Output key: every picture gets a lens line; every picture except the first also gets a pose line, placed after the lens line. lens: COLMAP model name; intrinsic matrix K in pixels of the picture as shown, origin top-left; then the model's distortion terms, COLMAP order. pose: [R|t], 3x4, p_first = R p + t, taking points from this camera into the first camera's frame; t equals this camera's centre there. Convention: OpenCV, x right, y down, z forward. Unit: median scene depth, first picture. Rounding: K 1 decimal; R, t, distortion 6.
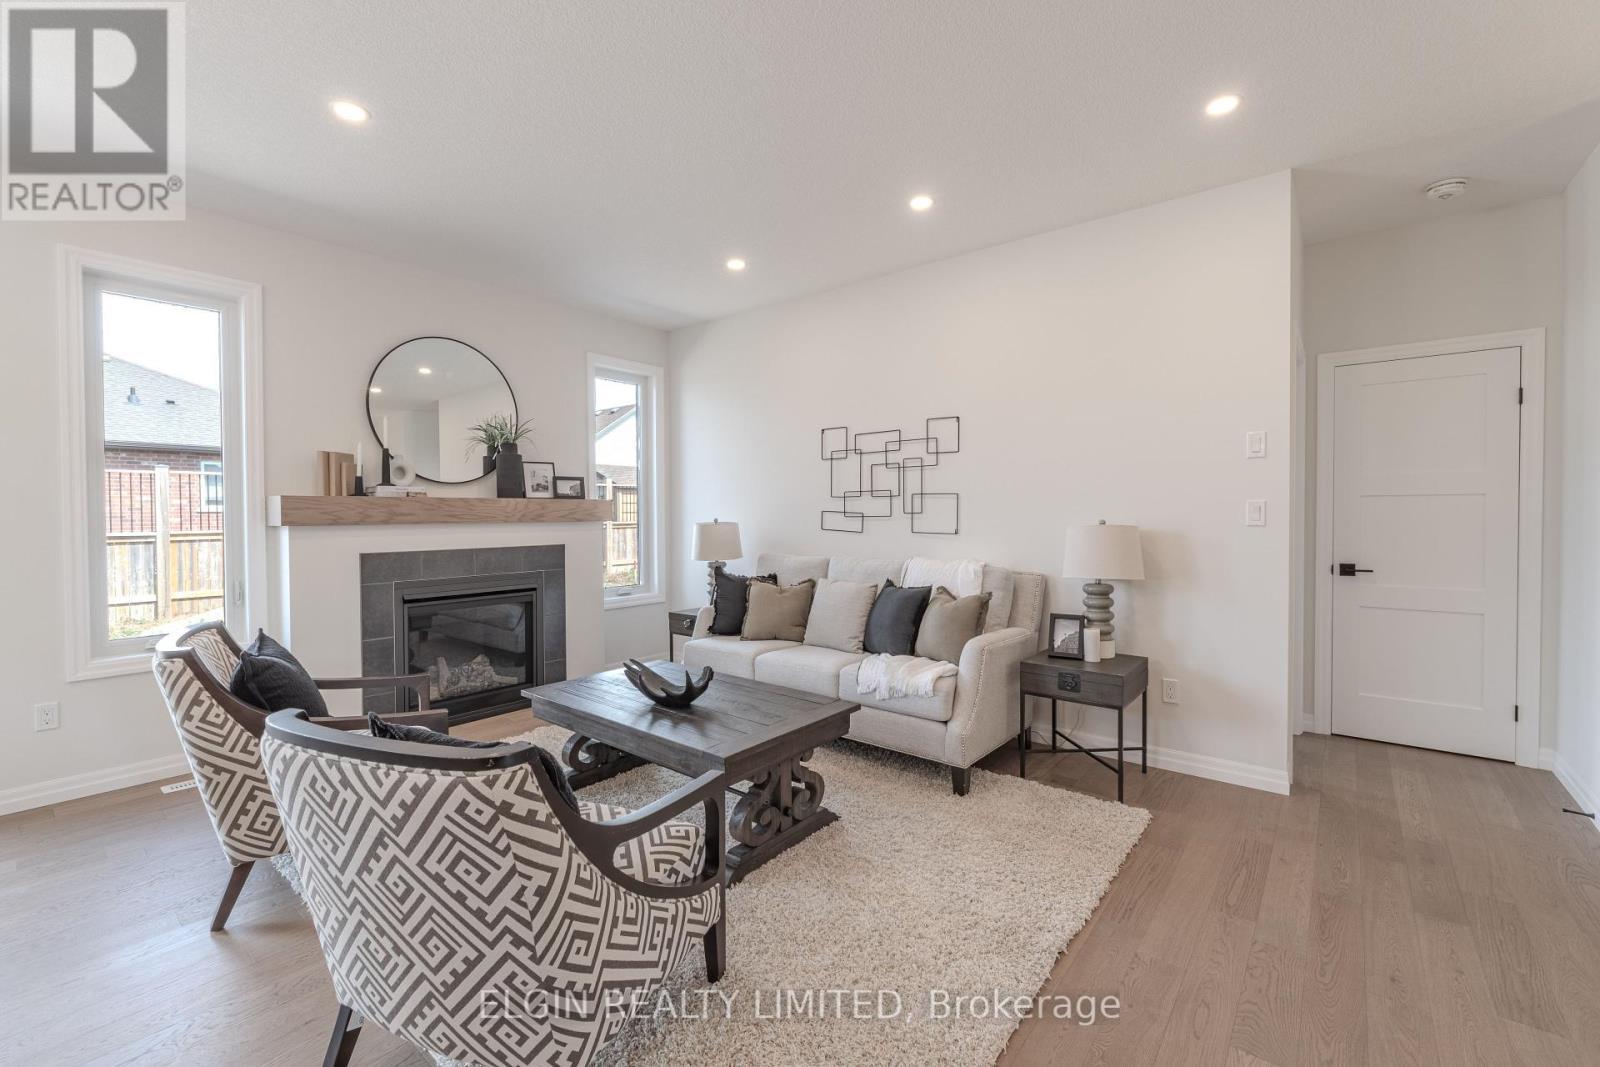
lens RADIAL K [[667.9, 0, 788.9], [0, 667.9, 524.4], [0, 0, 1]] dist [-0.006122, 0.000167]
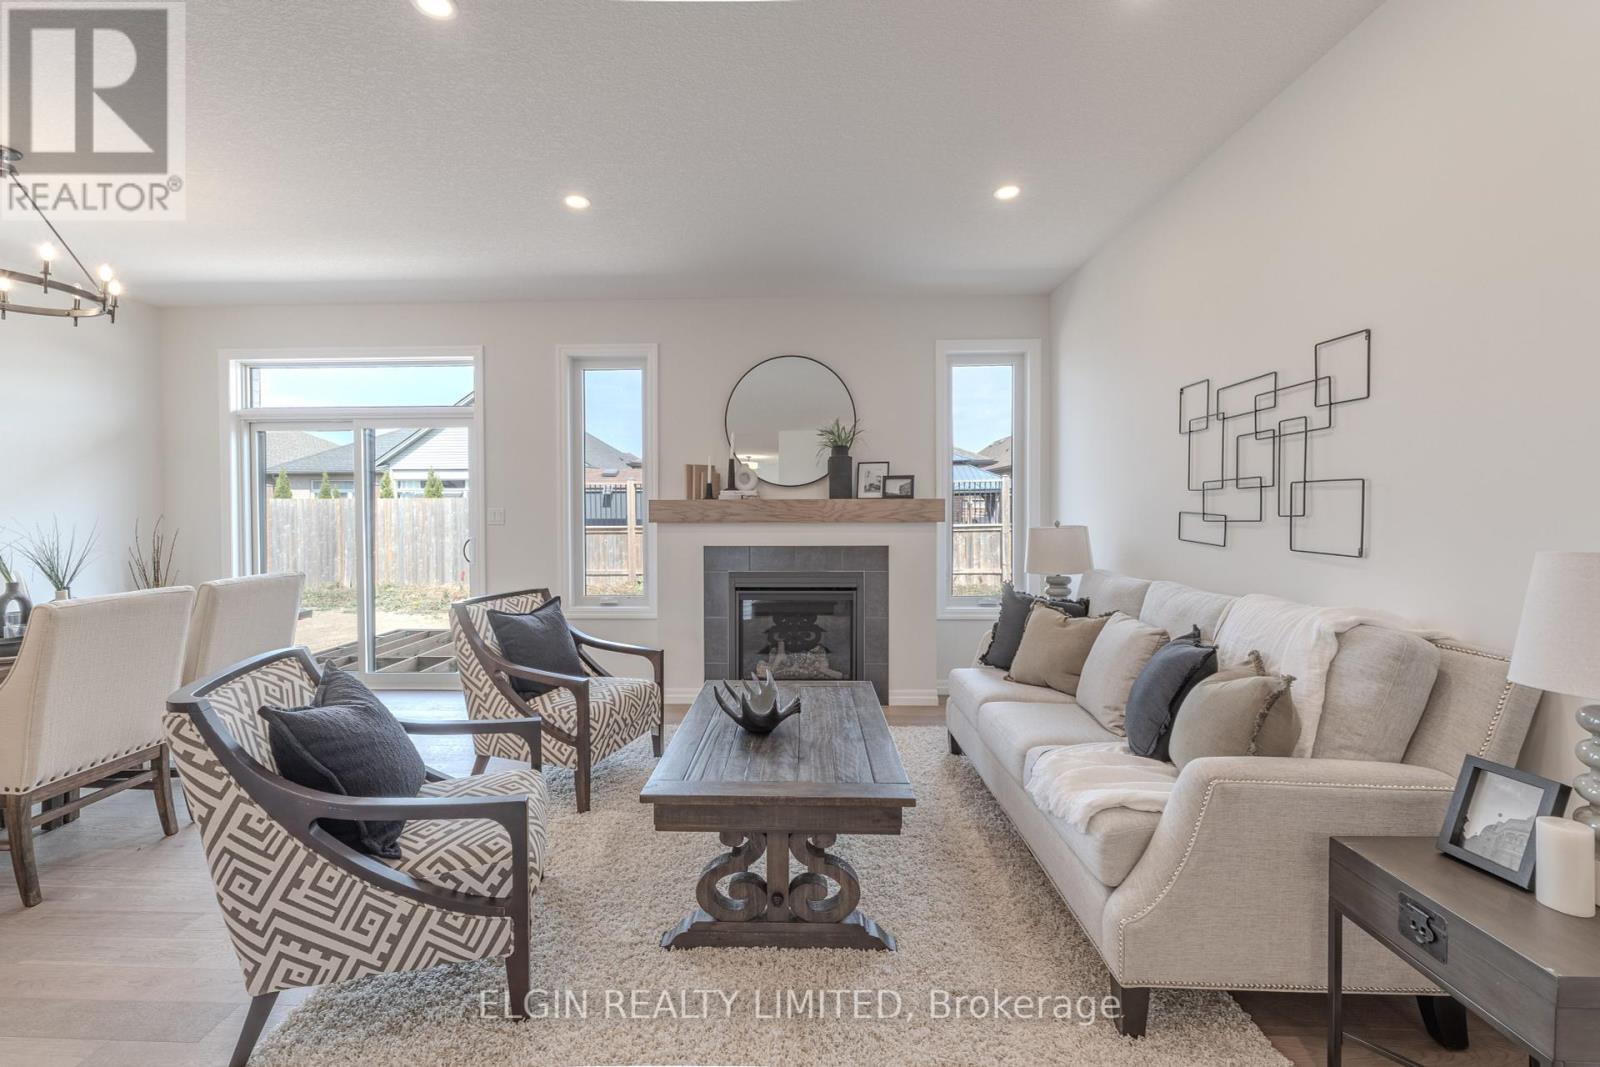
lens RADIAL K [[667.9, 0, 788.9], [0, 667.9, 524.4], [0, 0, 1]] dist [-0.006122, 0.000167]
pose [[0.613553, 0.016564, -0.789480, 0.425109], [-0.015055, 0.999844, 0.009278, -0.010001], [0.789510, 0.006193, 0.613707, 0.367885]]
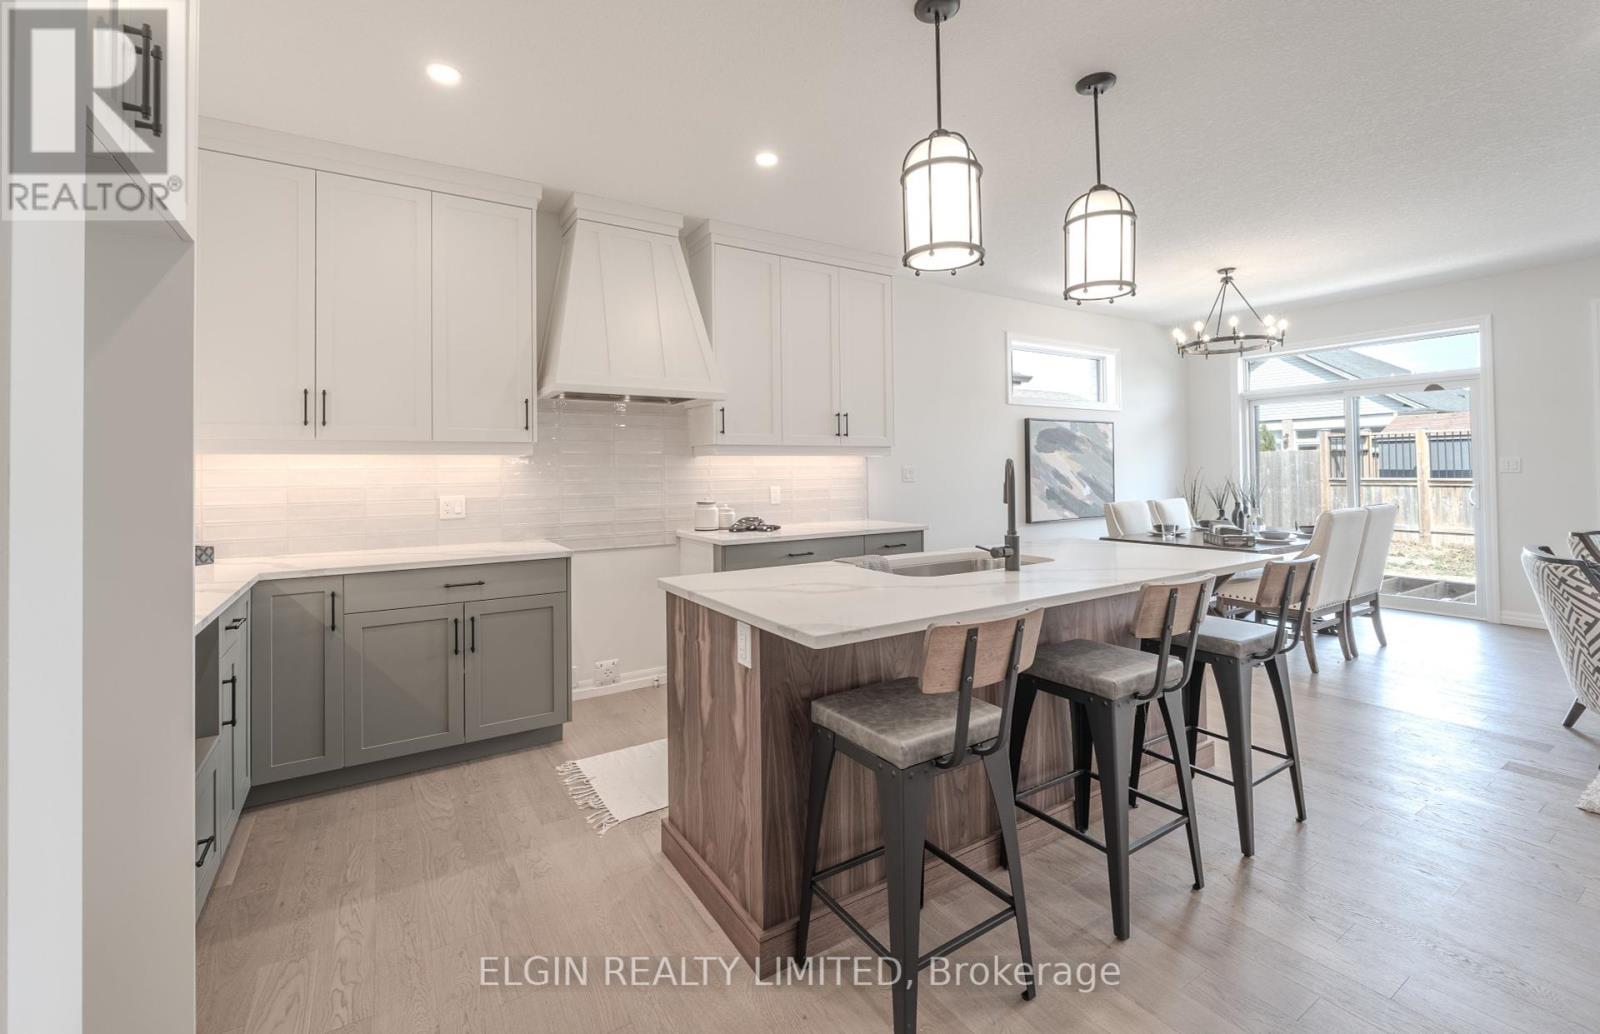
lens RADIAL K [[672.4, 0, 802.4], [0, 672.4, 458.1], [0, 0, 1]] dist [0.001365, -0.000095]
pose [[-0.316601, -0.010860, -0.948497, 0.914407], [-0.005820, 0.999938, -0.009506, 0.002761], [0.948541, 0.002511, -0.316645, -0.288120]]
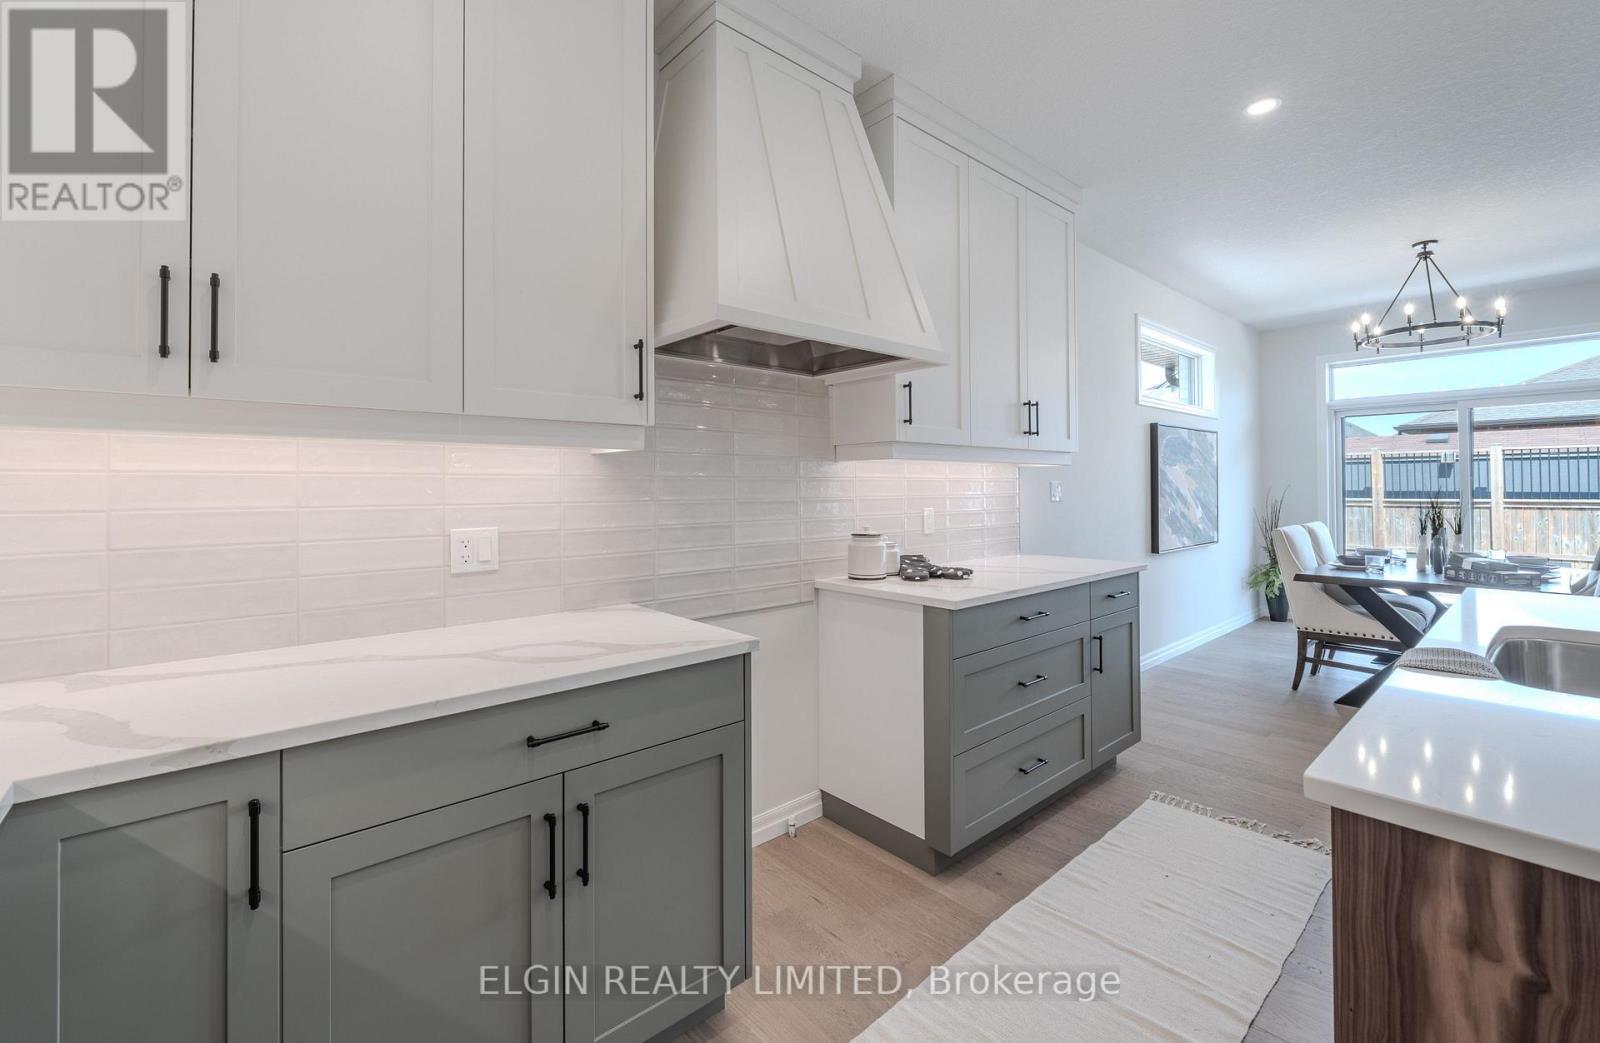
lens RADIAL K [[663.3, 0, 790.3], [0, 663.3, 480.6], [0, 0, 1]] dist [-0.001427, -0.000314]
pose [[-0.171068, -0.007468, -0.985231, 0.581584], [-0.012634, 0.999906, -0.005386, 0.016478], [0.985178, 0.011526, -0.171146, -0.783624]]
